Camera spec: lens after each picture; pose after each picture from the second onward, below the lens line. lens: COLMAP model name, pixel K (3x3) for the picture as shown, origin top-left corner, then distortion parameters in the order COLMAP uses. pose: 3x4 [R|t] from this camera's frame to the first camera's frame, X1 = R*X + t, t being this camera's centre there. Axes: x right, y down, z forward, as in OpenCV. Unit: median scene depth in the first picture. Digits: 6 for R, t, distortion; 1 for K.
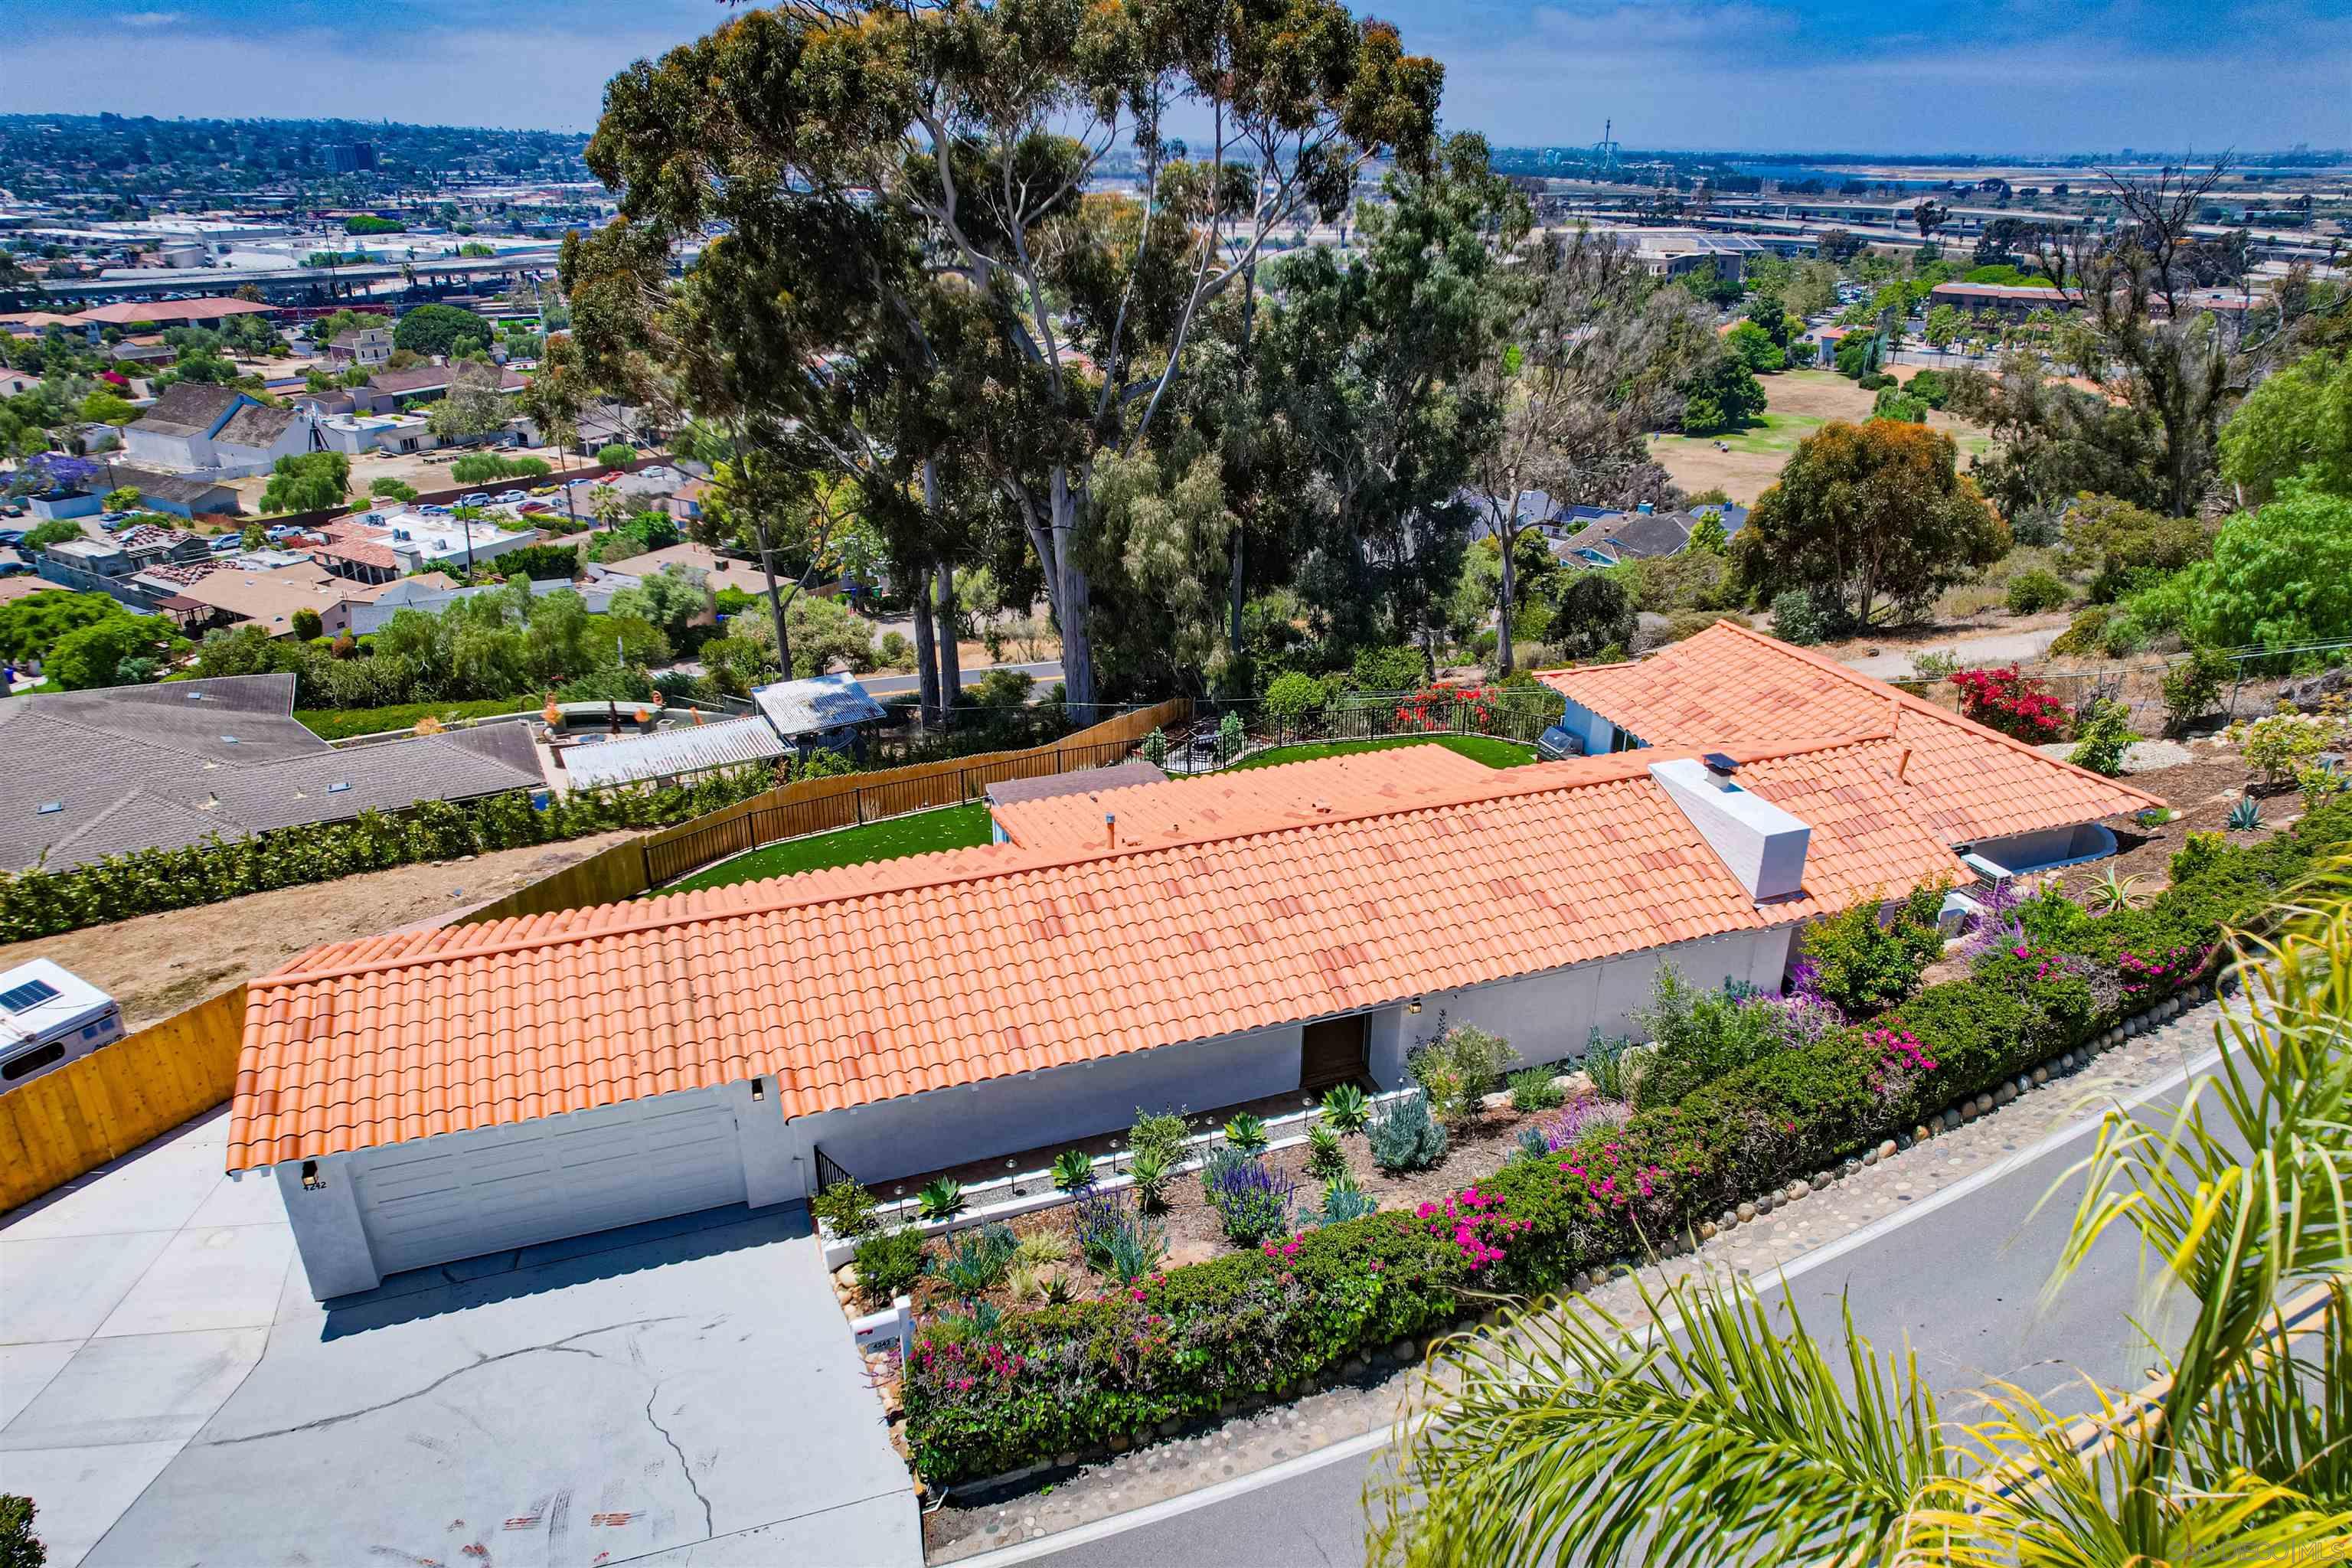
lens RADIAL K [[1500.6, 0, 1167.3], [0, 1500.6, 791.3], [0, 0, 1]] dist [-0.058742, 0.041166]
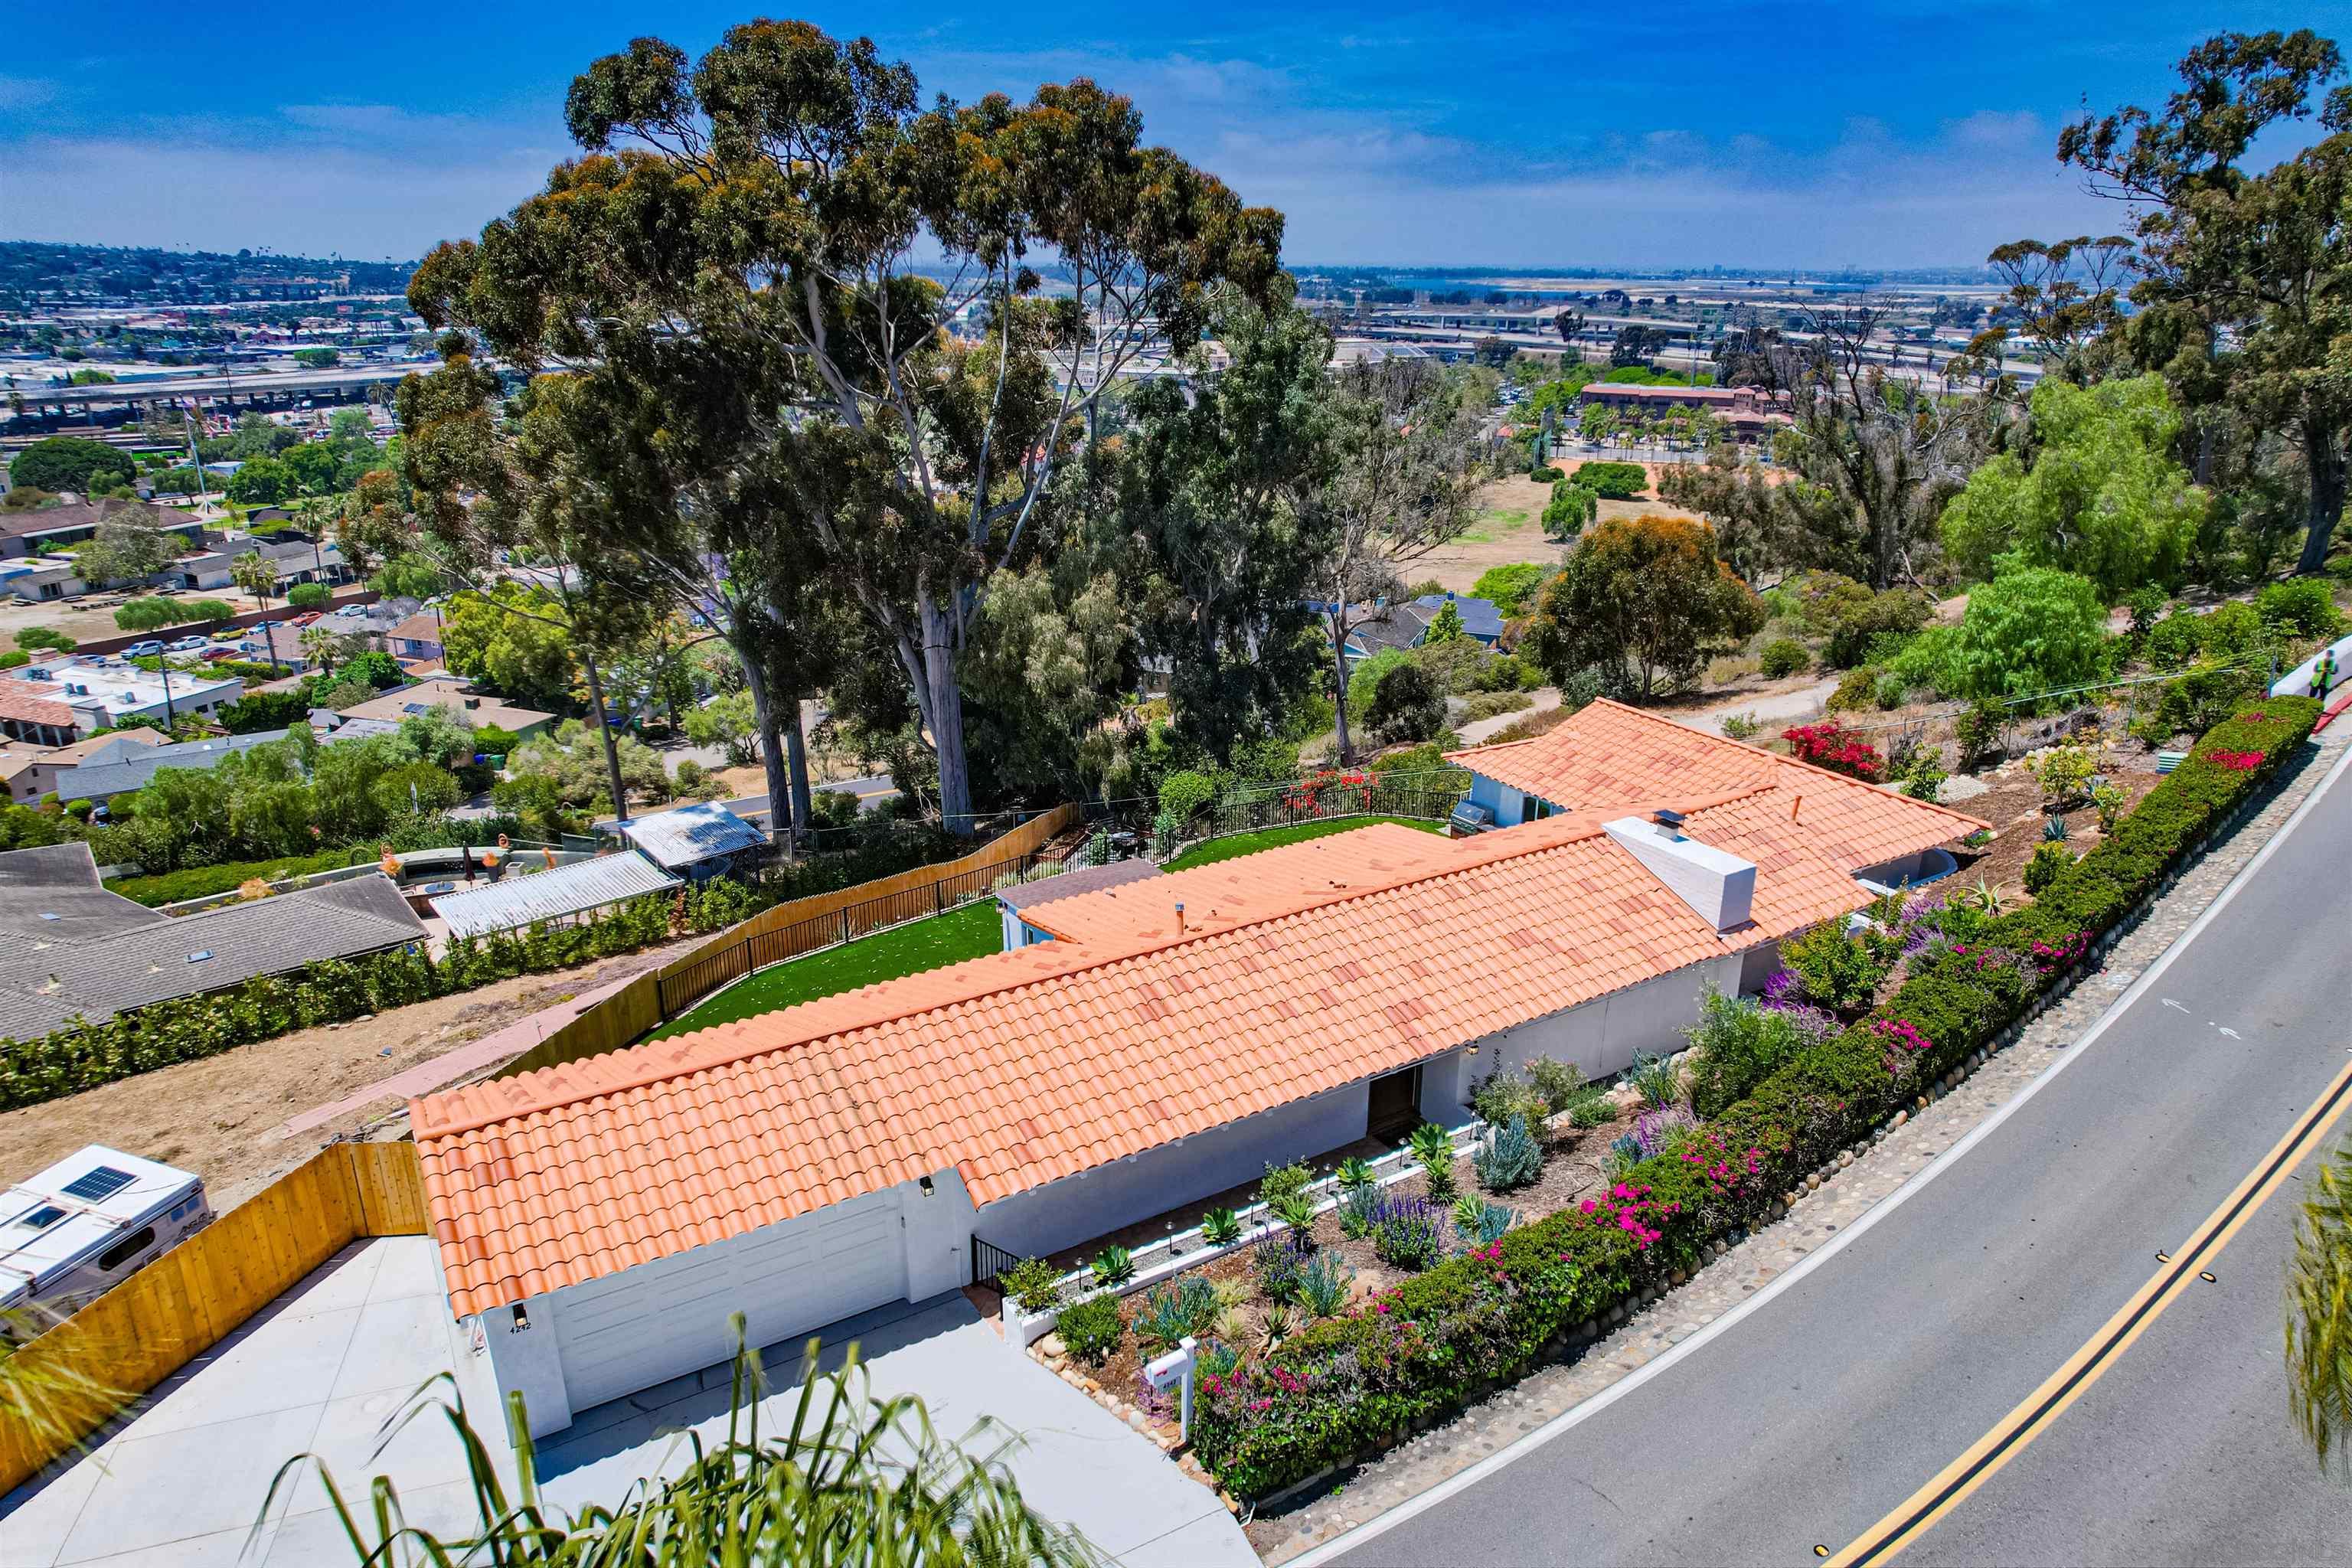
lens RADIAL K [[1500.6, 0, 1183.5], [0, 1500.6, 789.6], [0, 0, 1]] dist [-0.058742, 0.041166]
pose [[0.978764, -0.067274, 0.193638, -0.139346], [0.080860, 0.994724, -0.063129, 0.001319], [-0.188369, 0.077446, 0.979040, -0.044645]]
